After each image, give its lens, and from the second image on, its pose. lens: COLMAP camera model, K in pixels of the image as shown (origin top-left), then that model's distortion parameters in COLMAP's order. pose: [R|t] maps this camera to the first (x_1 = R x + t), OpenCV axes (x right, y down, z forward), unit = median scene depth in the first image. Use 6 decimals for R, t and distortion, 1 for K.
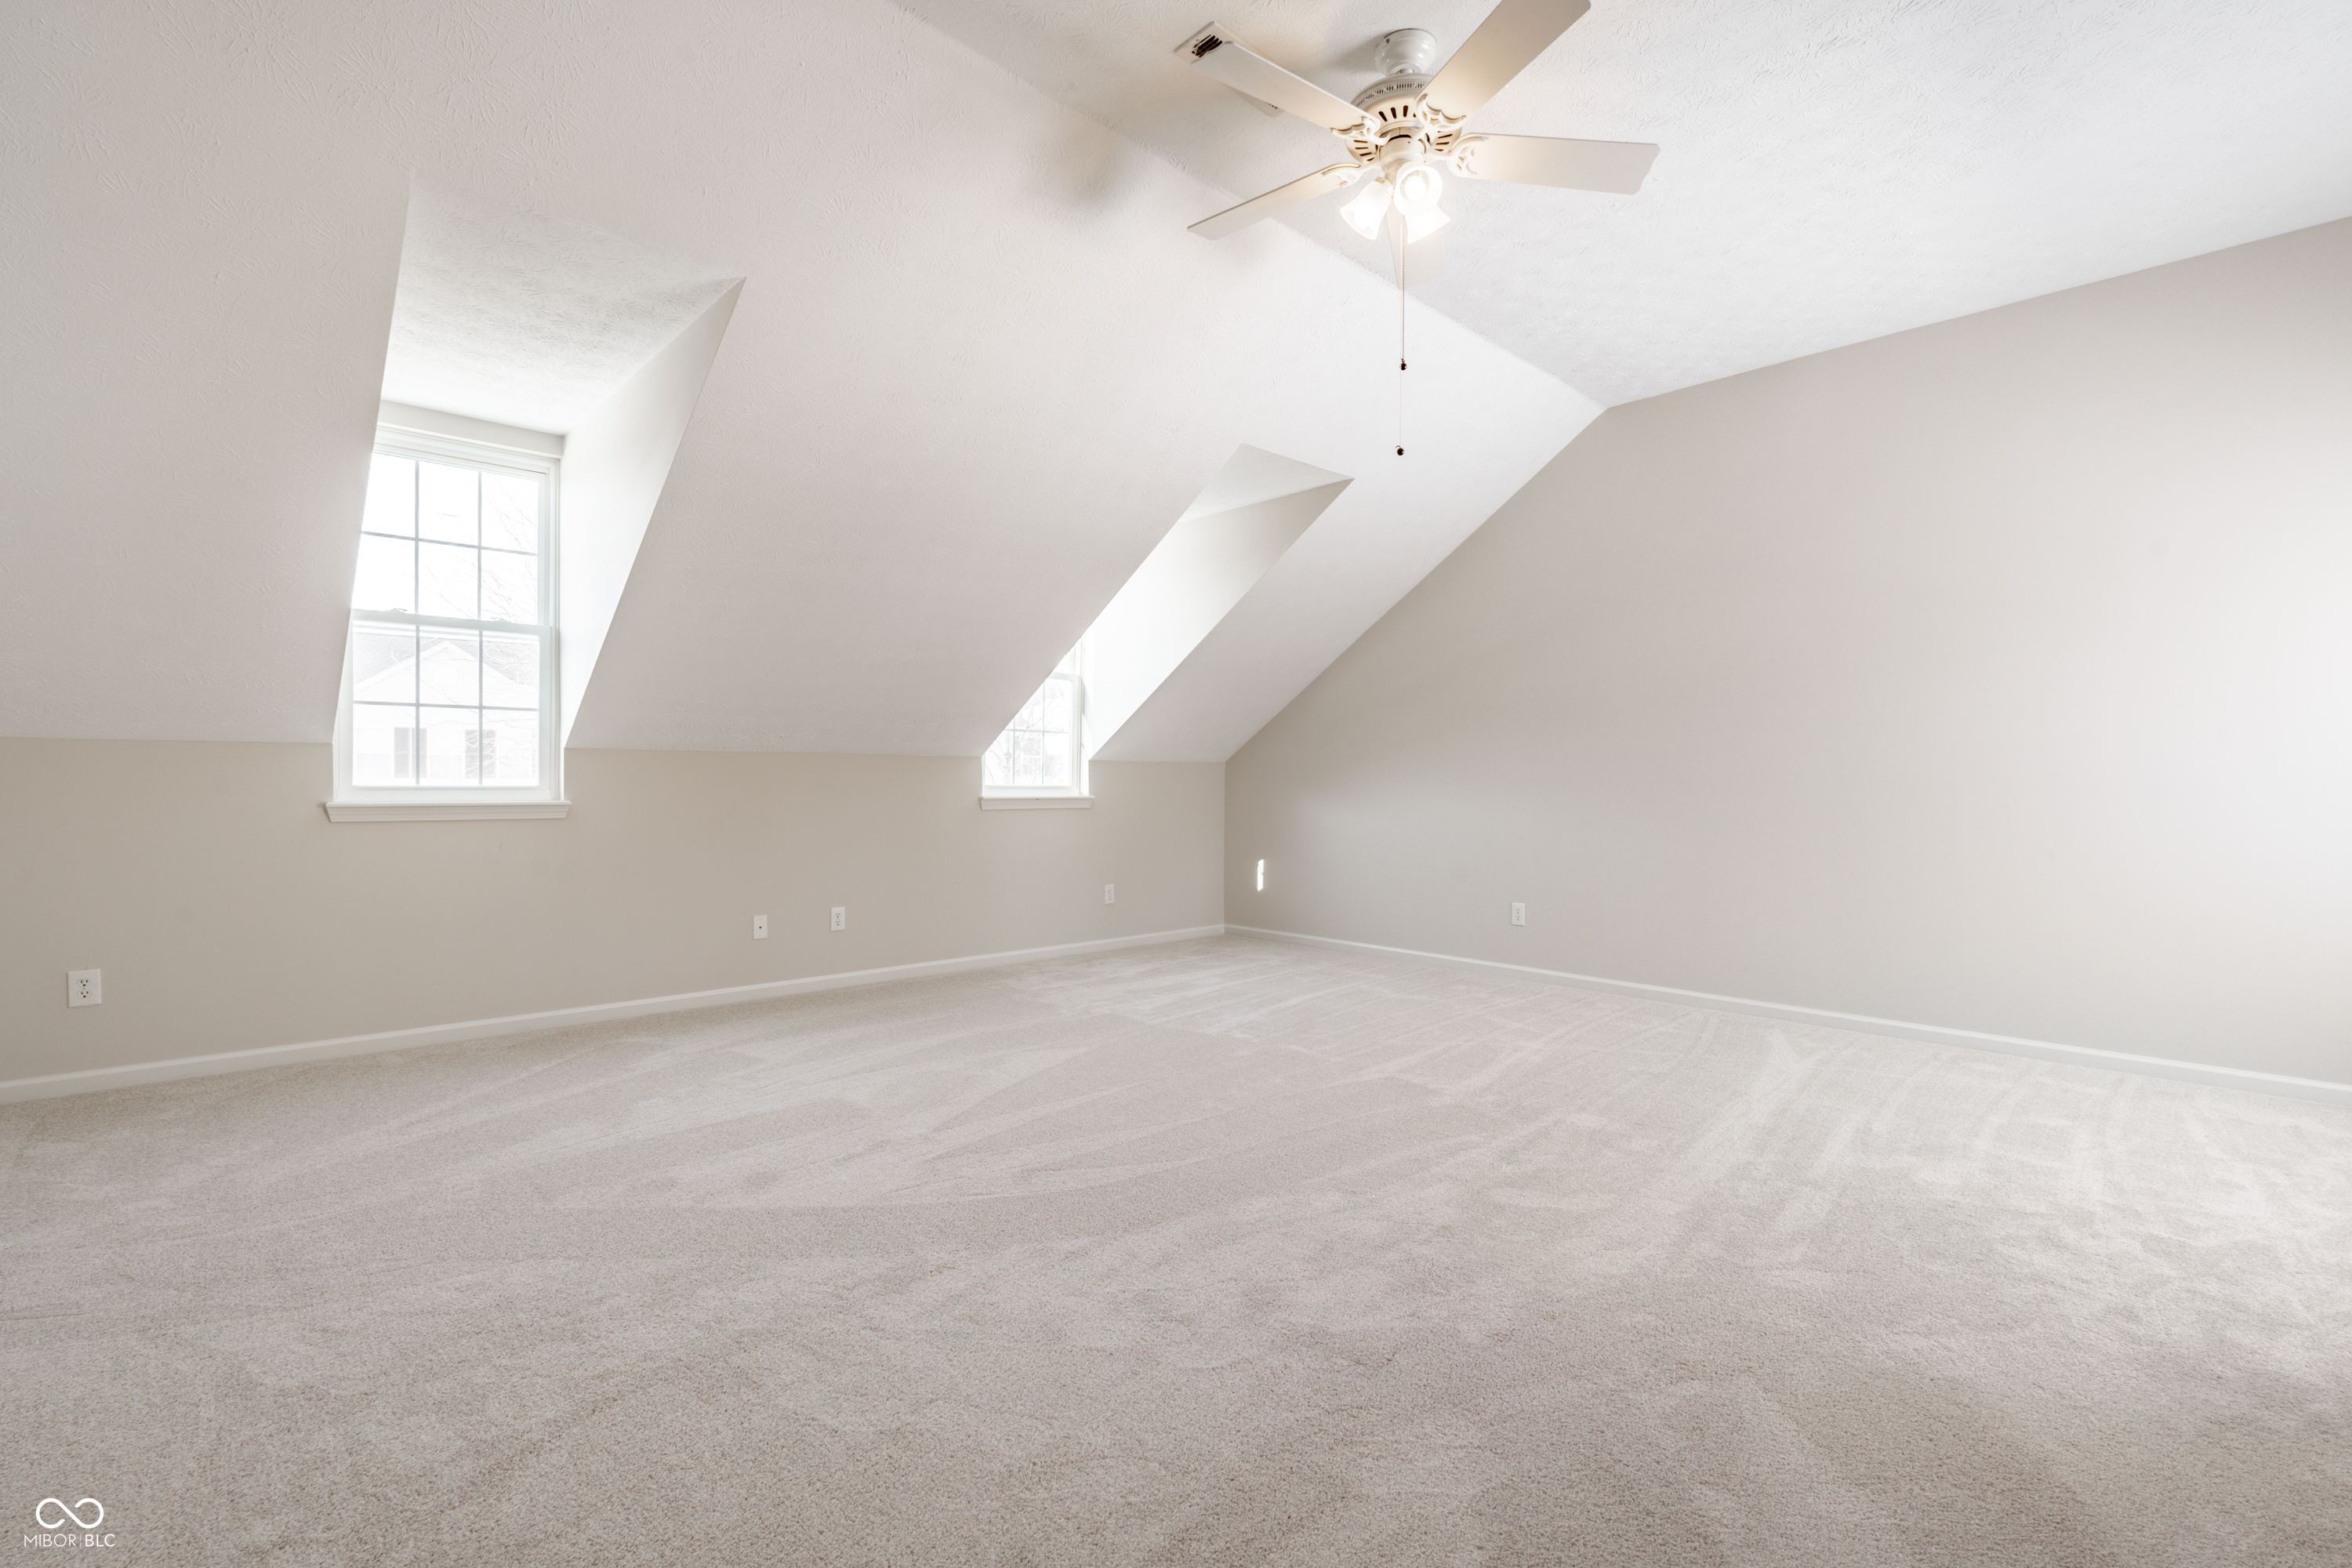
lens RADIAL K [[1061.6, 0, 1176.0], [0, 1061.6, 784.0], [0, 0, 1]] dist [-0.000027, 0.000010]
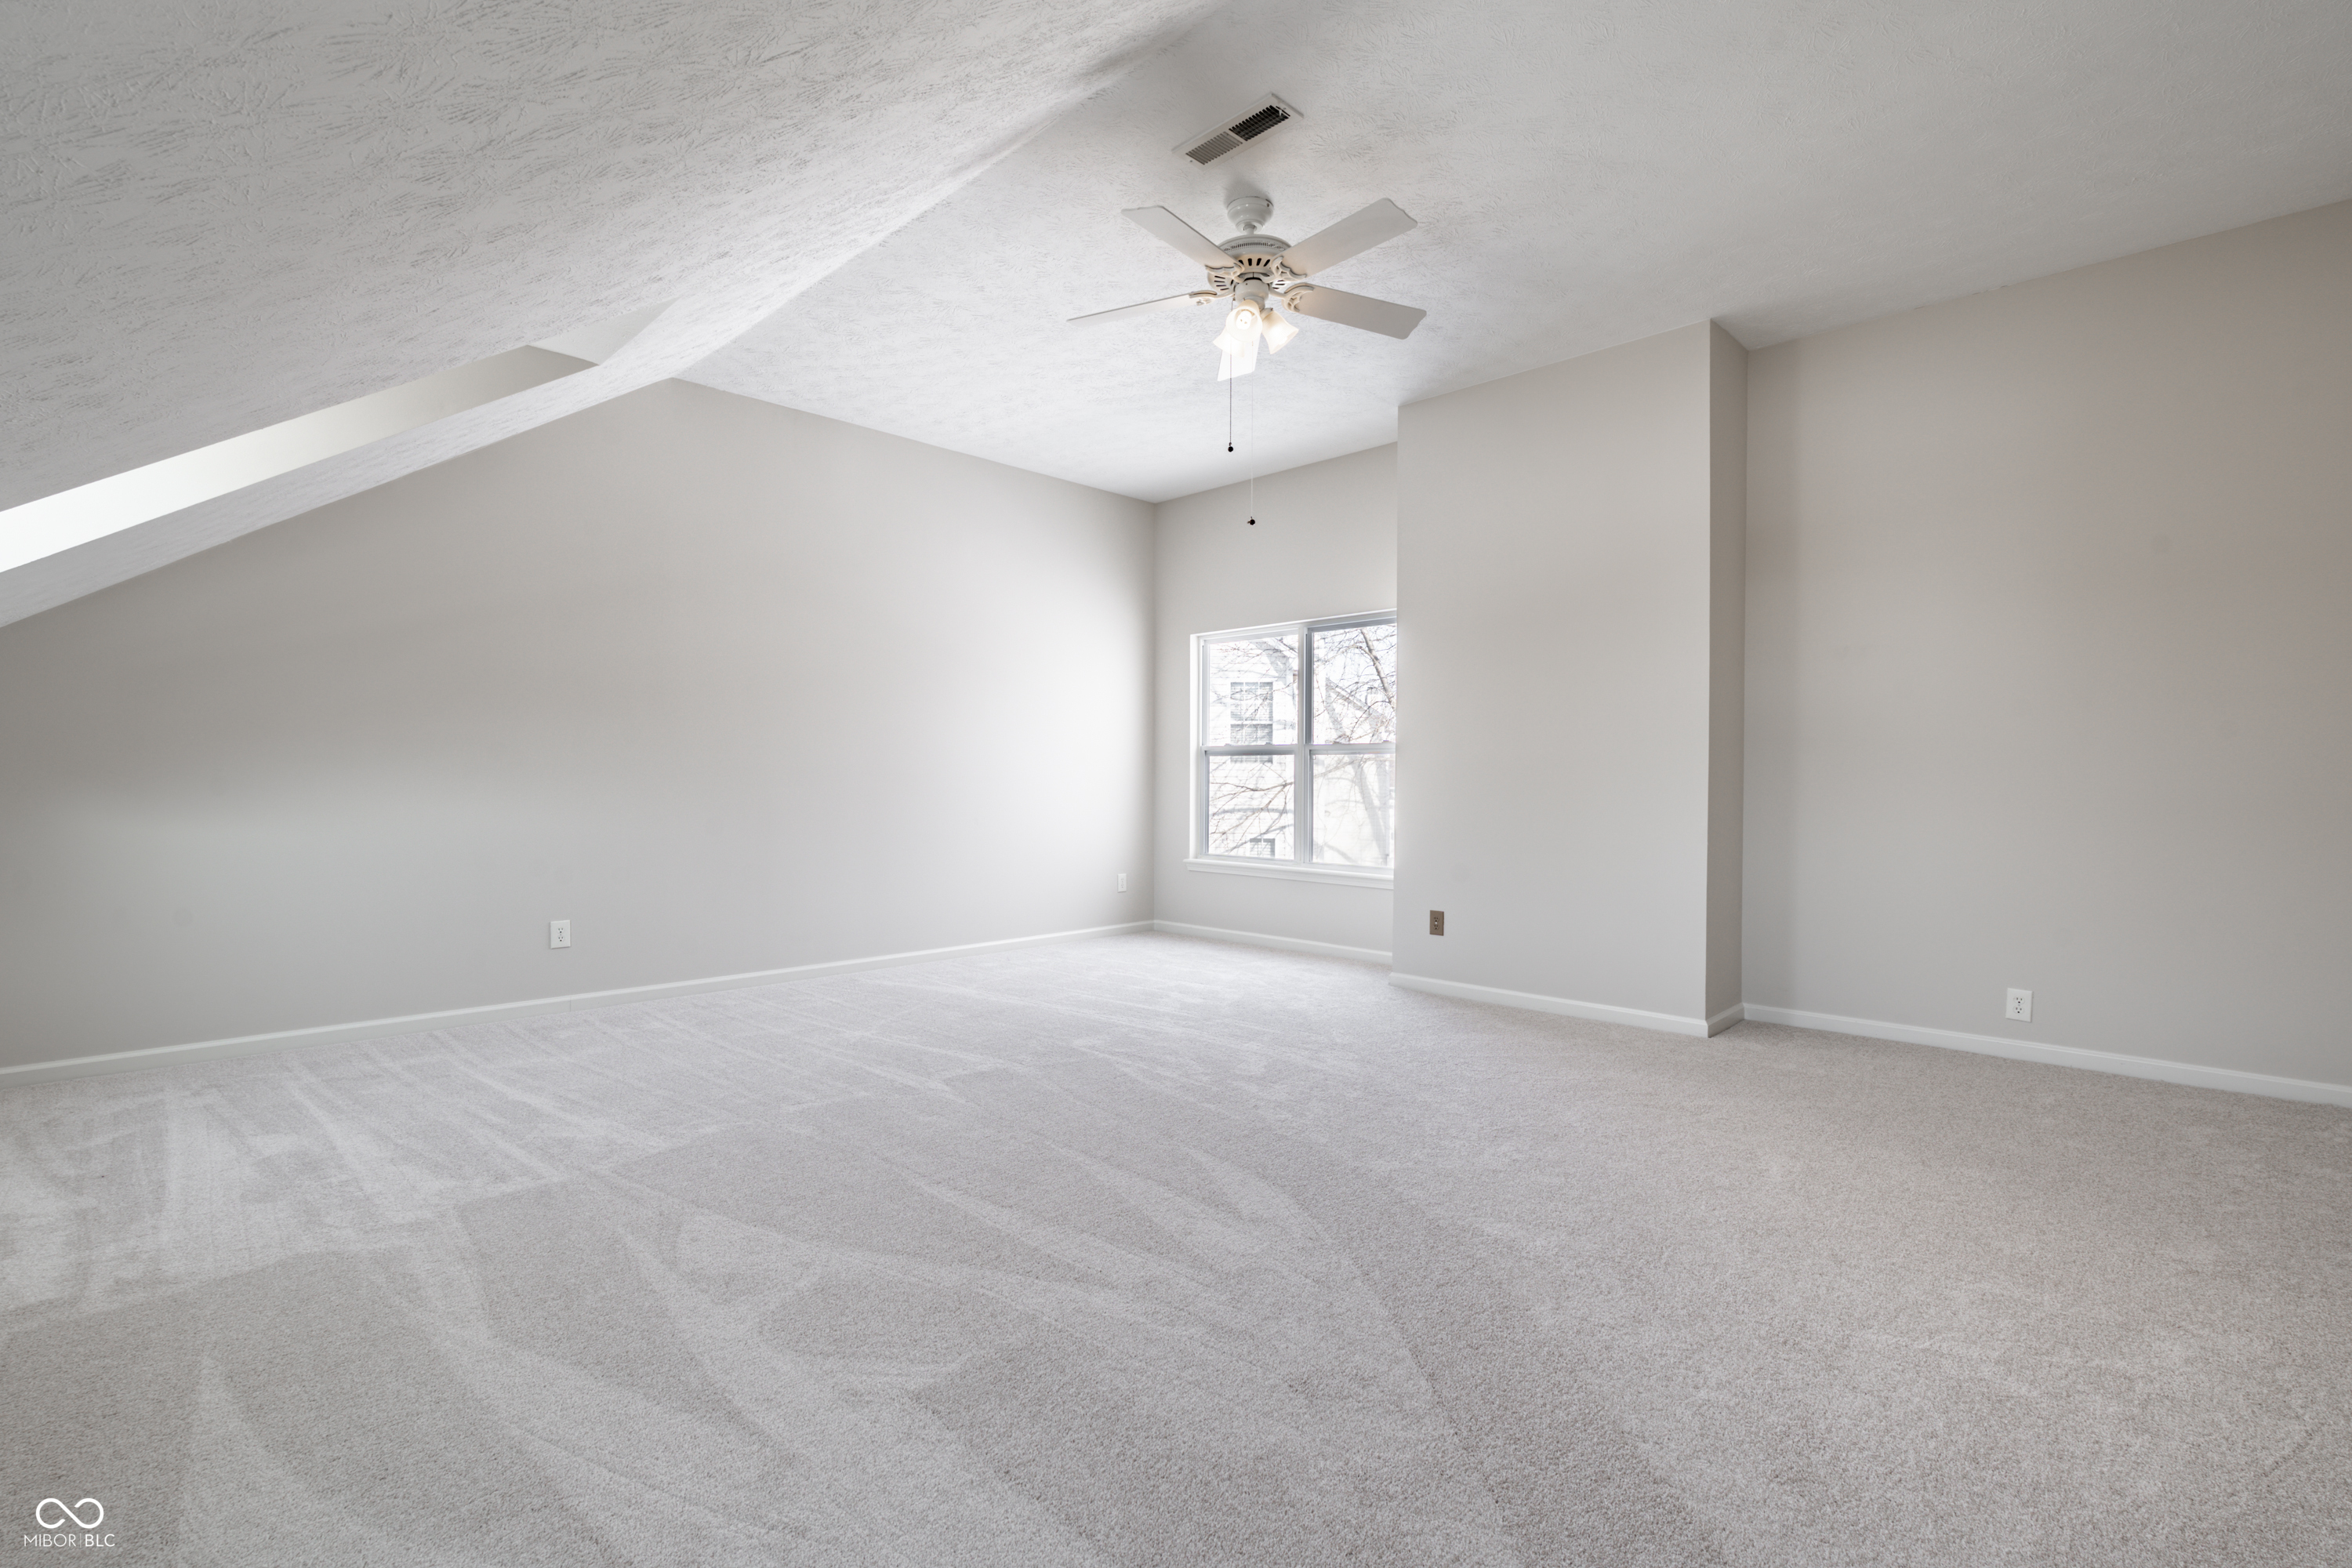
lens RADIAL K [[1061.6, 0, 1176.0], [0, 1061.6, 784.0], [0, 0, 1]] dist [-0.000027, 0.000010]
pose [[-0.044319, -0.014736, 0.998909, -0.835190], [0.000399, 0.999891, 0.014768, -0.010673], [-0.999017, 0.001053, -0.044308, 0.891413]]
